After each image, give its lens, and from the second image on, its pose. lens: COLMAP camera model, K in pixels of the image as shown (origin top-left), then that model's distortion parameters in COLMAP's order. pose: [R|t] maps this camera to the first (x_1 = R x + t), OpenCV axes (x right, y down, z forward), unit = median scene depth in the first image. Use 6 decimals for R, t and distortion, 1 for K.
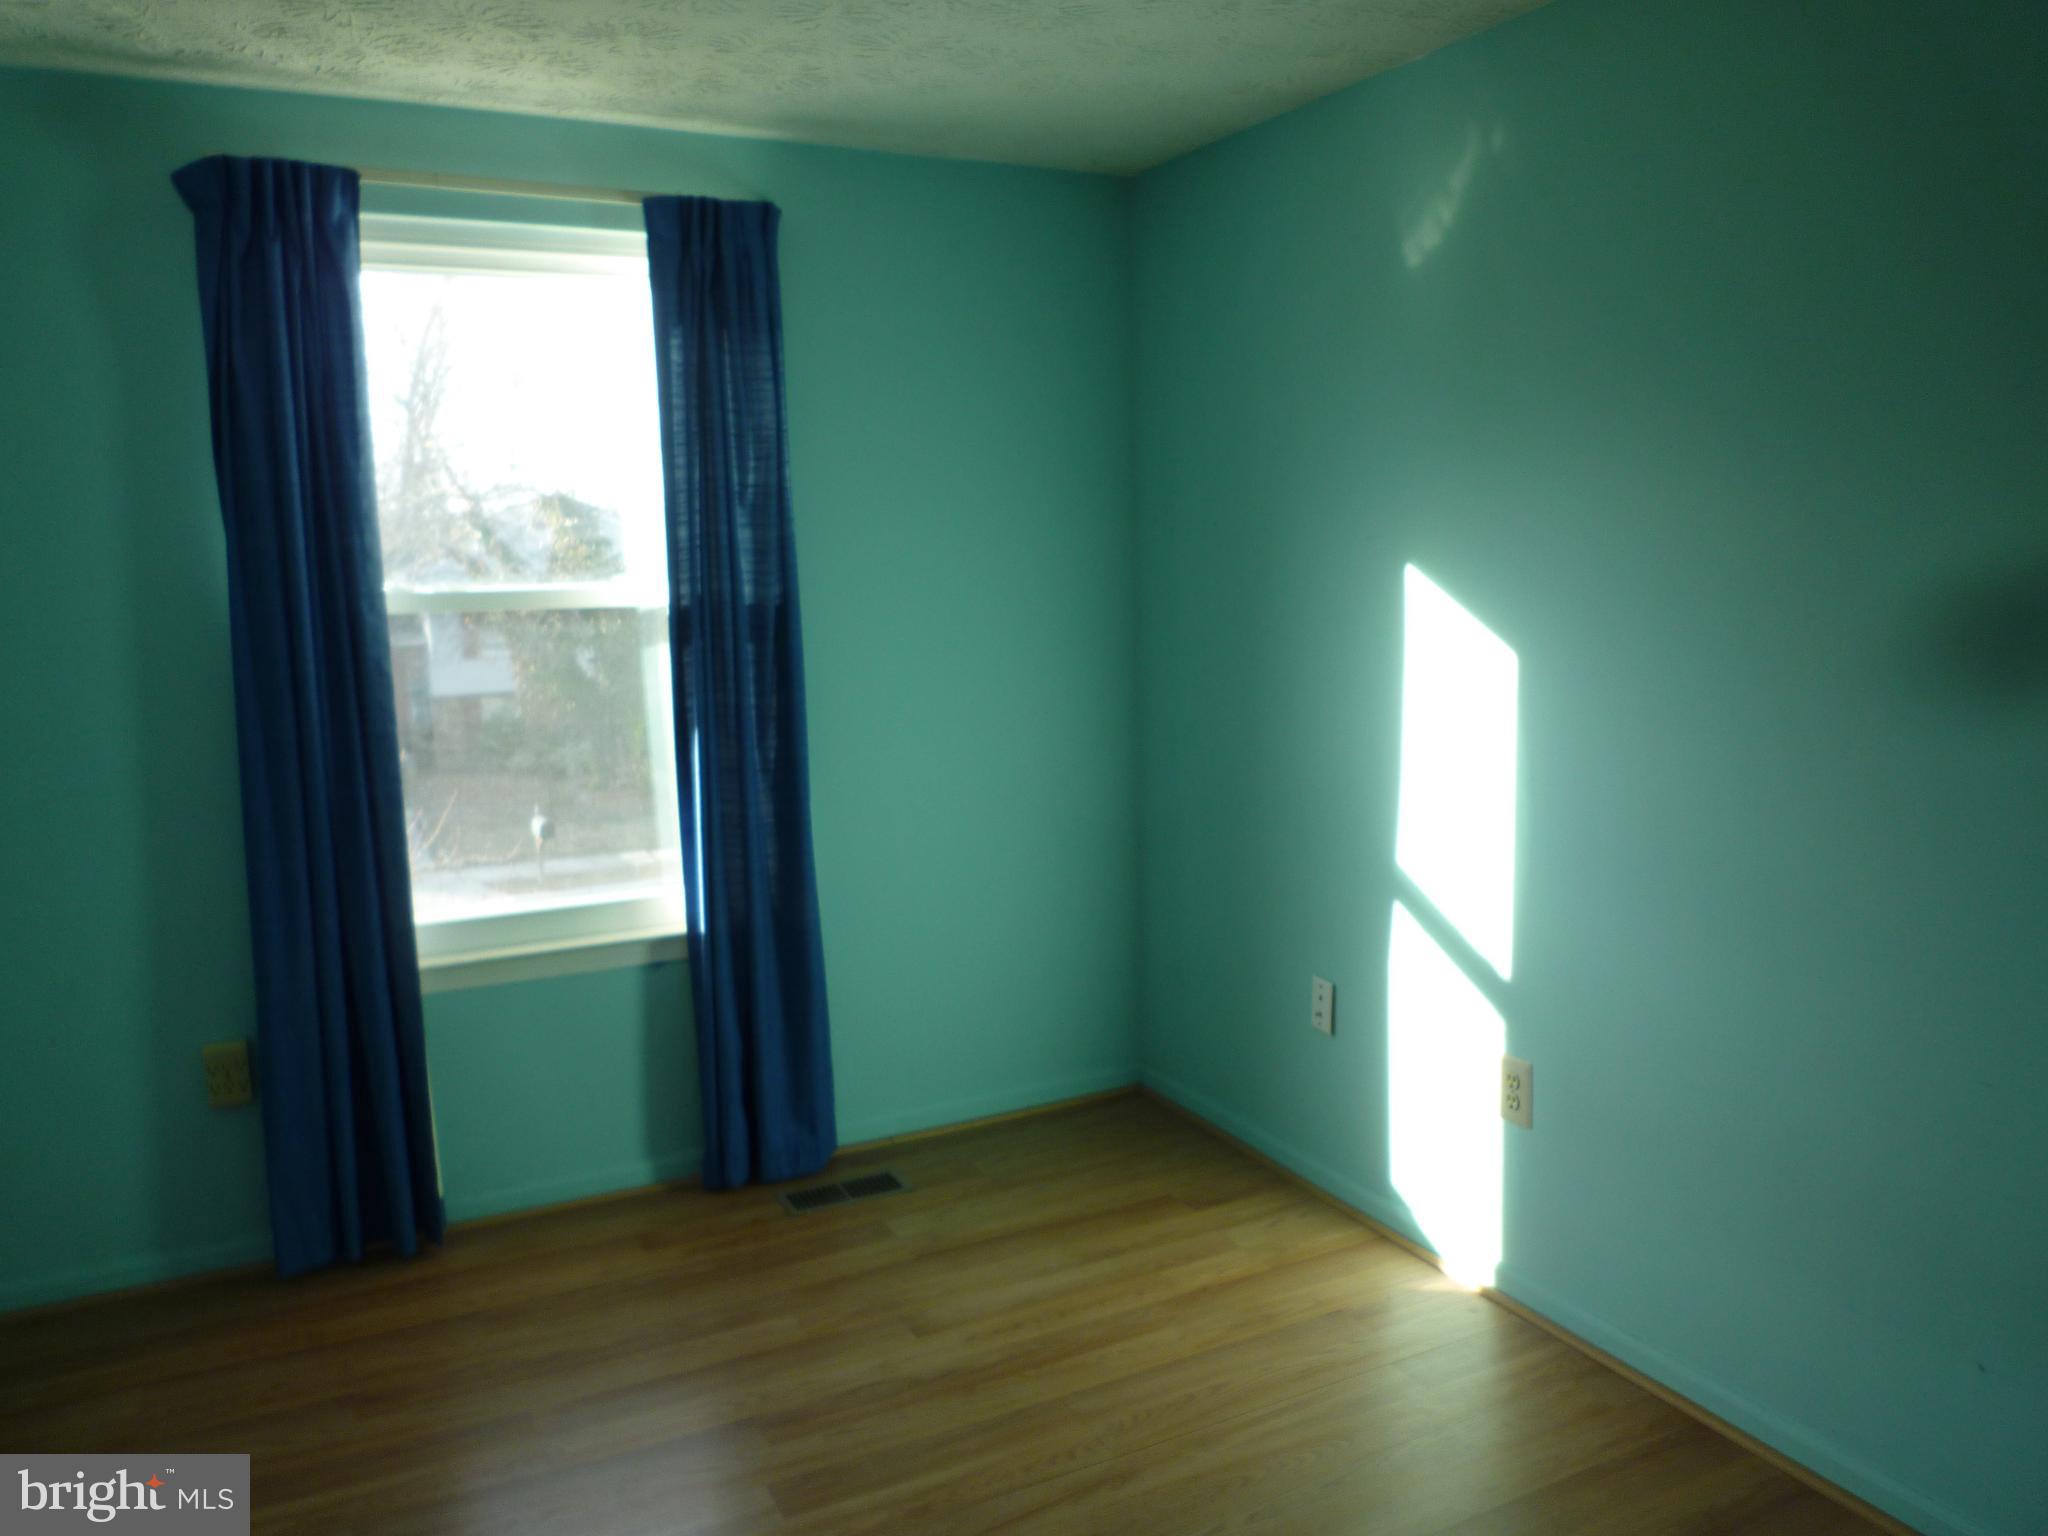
lens RADIAL K [[1517.9, 0, 1025.5], [0, 1517.9, 757.9], [0, 0, 1]] dist [-0.002217, -0.052475]
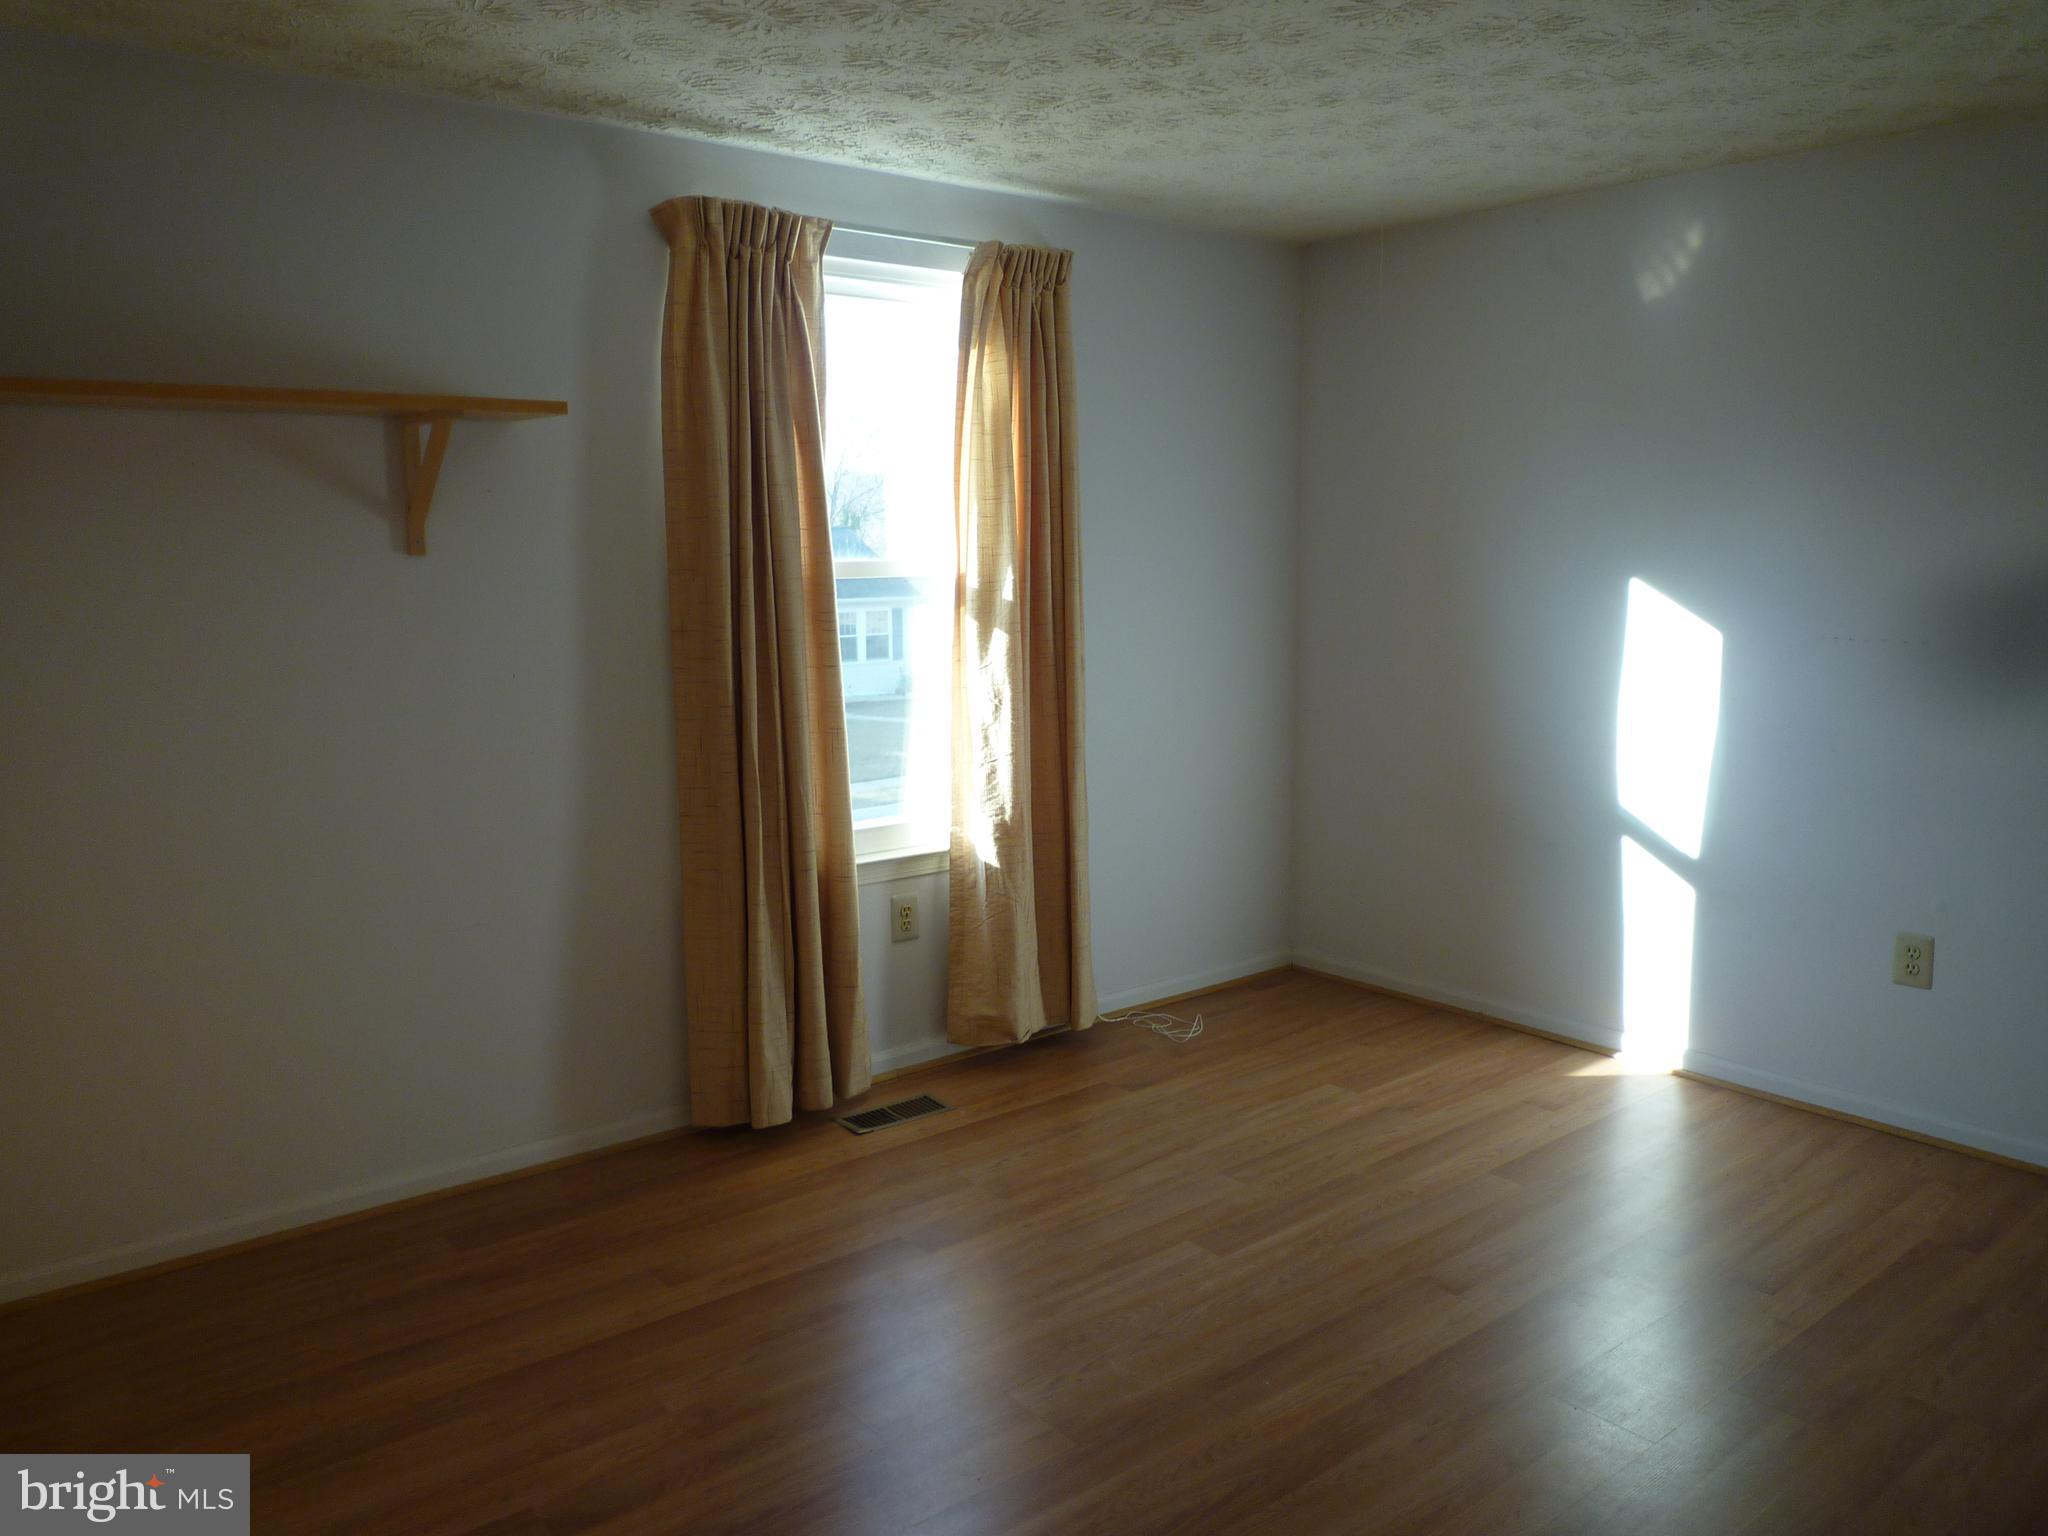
lens RADIAL K [[1517.9, 0, 1025.5], [0, 1517.9, 757.9], [0, 0, 1]] dist [-0.002217, -0.052475]
pose [[0.985266, -0.002605, 0.171011, -0.467278], [0.002331, 0.999996, 0.001801, 0.049826], [-0.171015, -0.001375, 0.985267, -0.246632]]
